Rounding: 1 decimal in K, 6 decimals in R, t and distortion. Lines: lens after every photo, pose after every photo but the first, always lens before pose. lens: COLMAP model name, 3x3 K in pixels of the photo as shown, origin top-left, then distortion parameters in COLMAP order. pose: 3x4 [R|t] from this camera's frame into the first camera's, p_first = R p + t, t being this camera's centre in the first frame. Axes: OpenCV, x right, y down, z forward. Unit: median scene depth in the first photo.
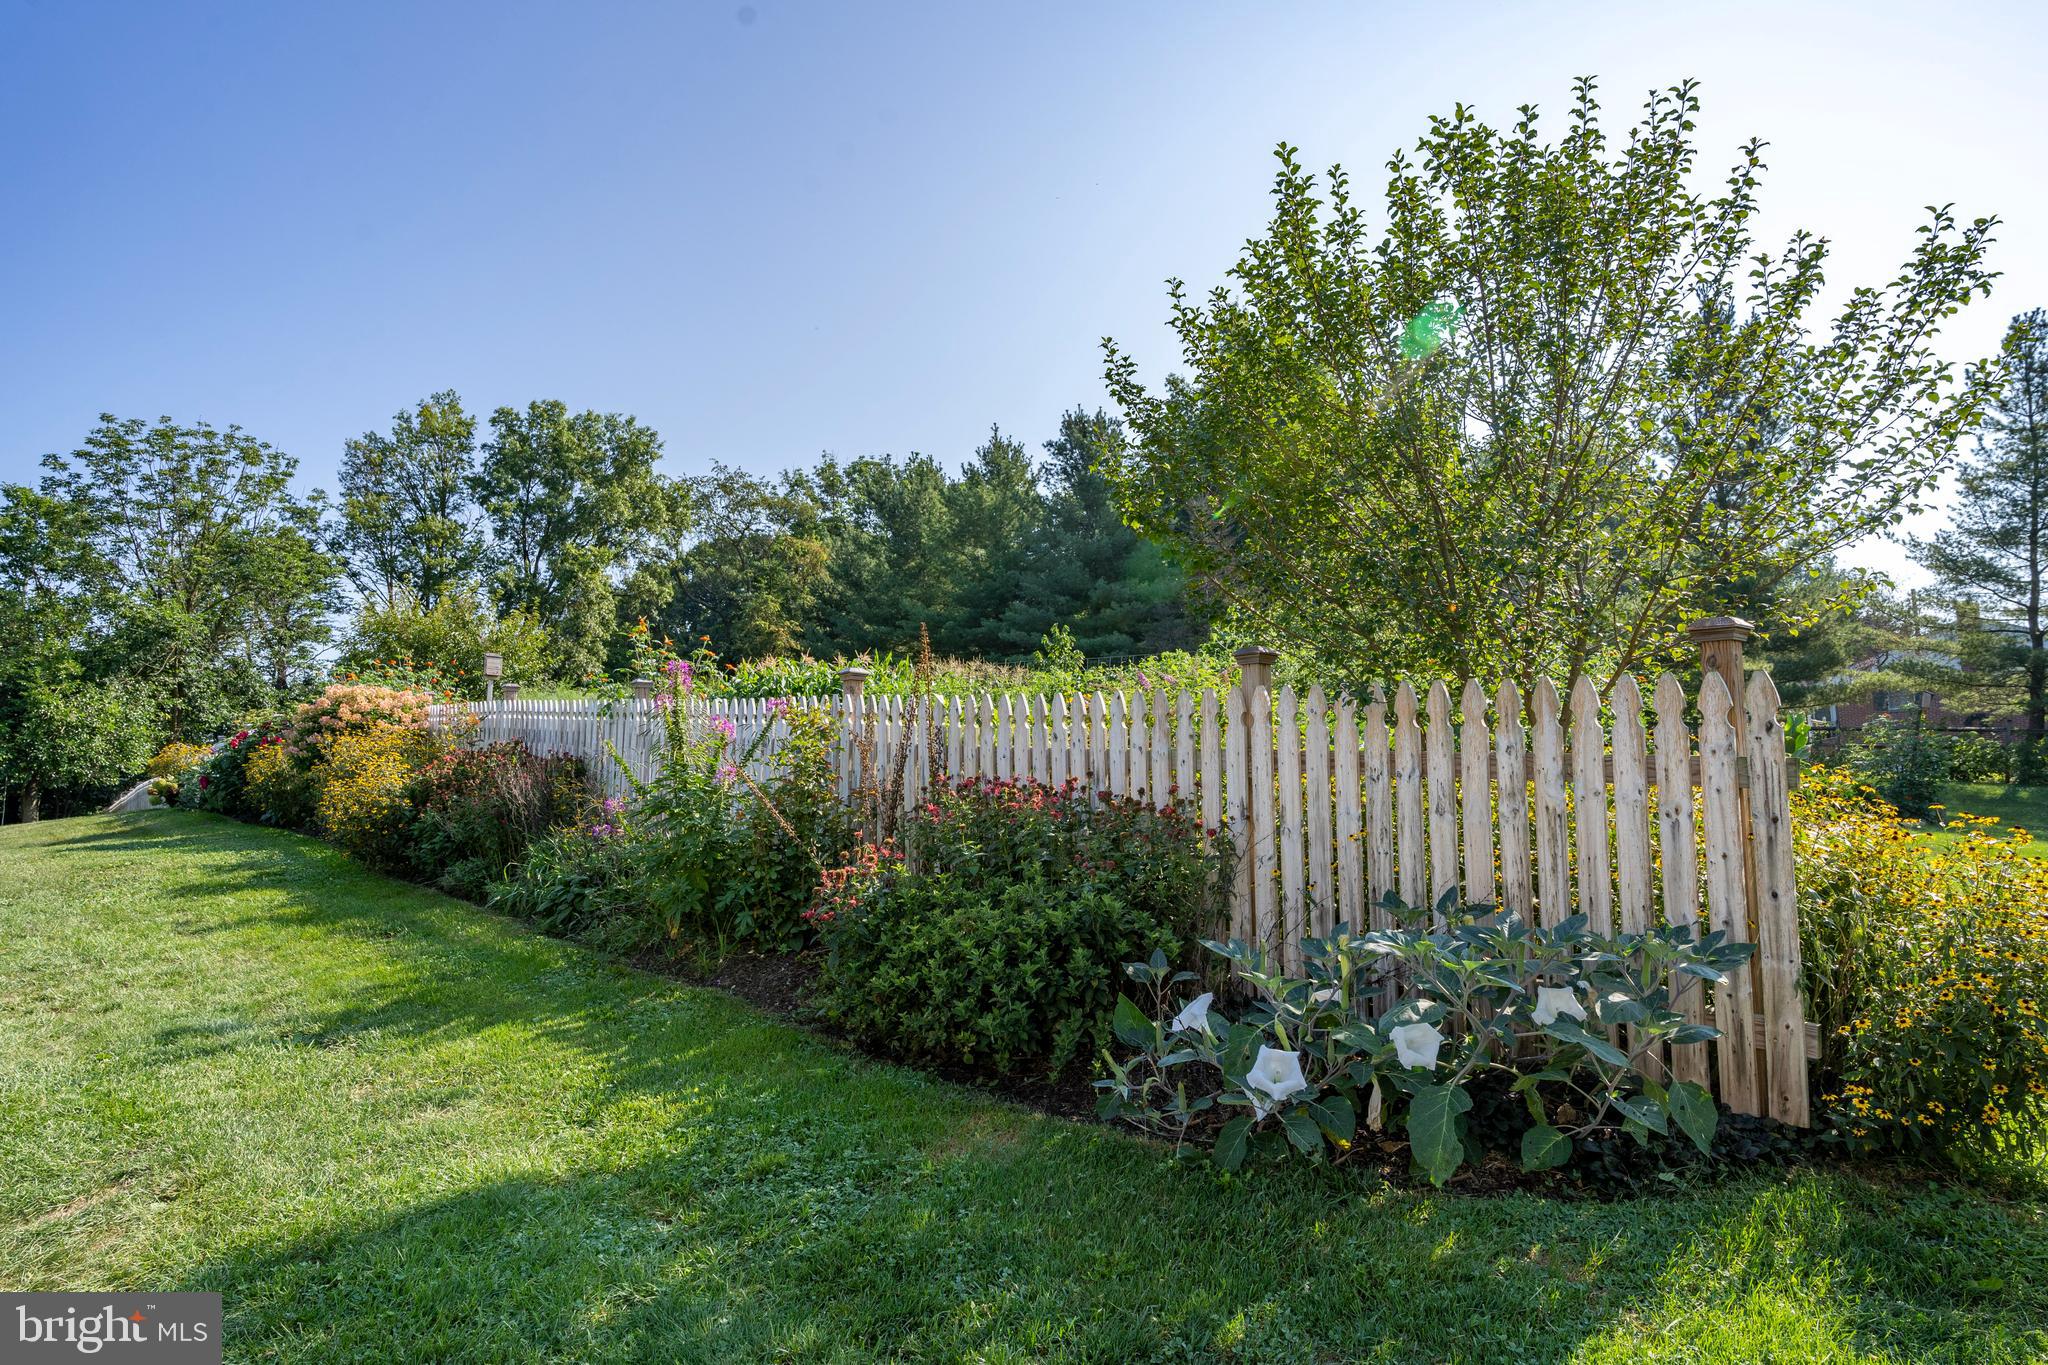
lens RADIAL K [[1166.7, 0, 1025.8], [0, 1166.7, 685.6], [0, 0, 1]] dist [-0.054142, 0.046625]
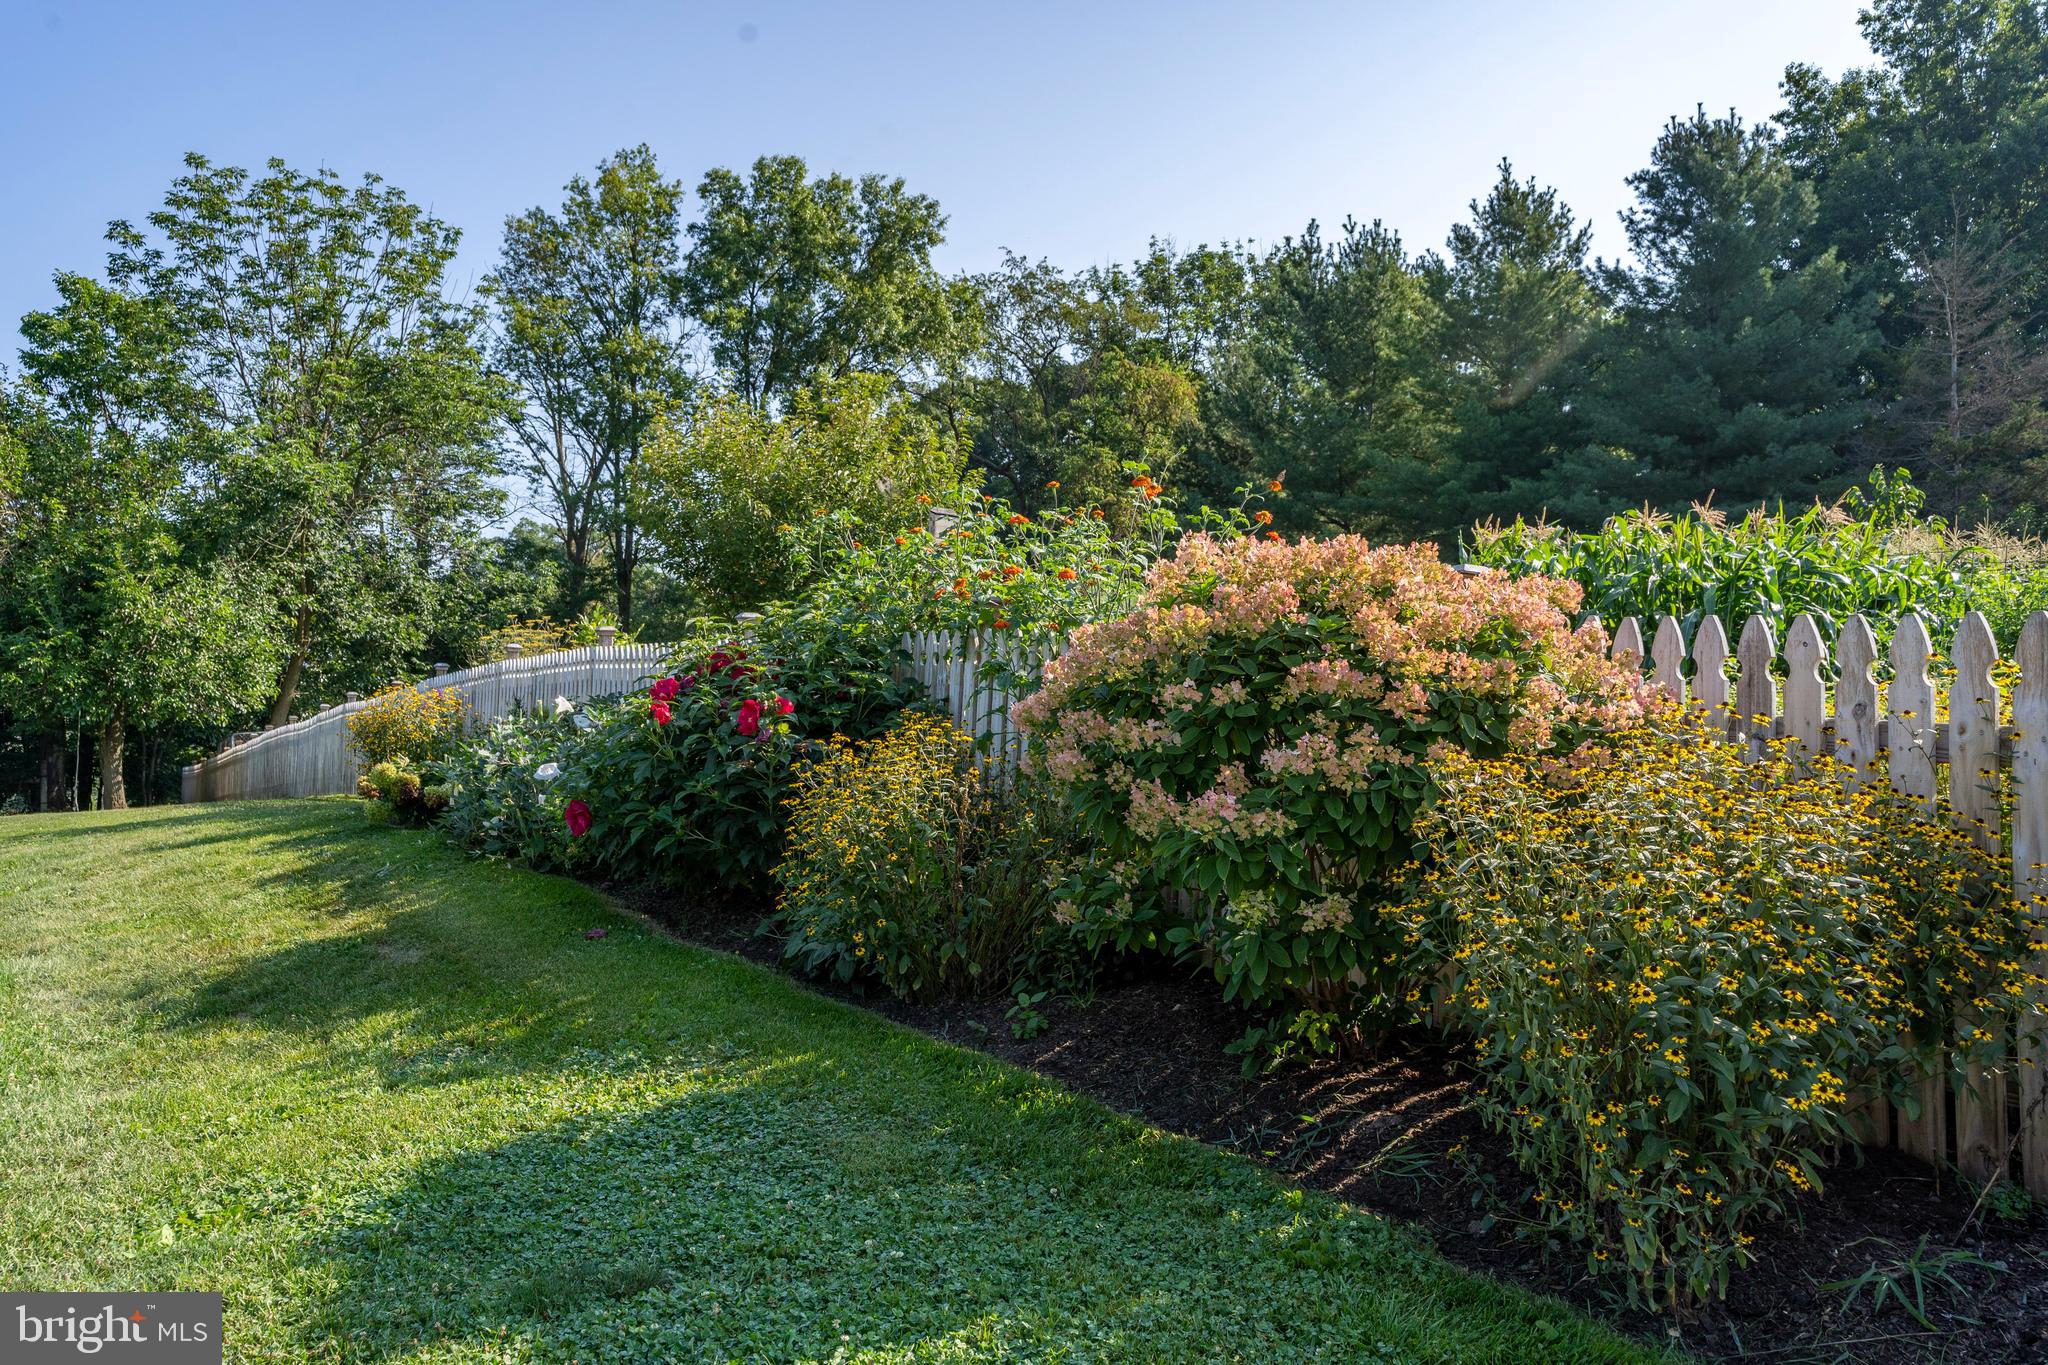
lens RADIAL K [[1524.5, 0, 1026.0], [0, 1524.5, 690.8], [0, 0, 1]] dist [-0.013415, 0.077518]
pose [[0.985821, 0.019671, -0.166641, -0.170779], [-0.008618, 0.997730, 0.066790, 0.003665], [0.167577, -0.064407, 0.983753, 0.188698]]
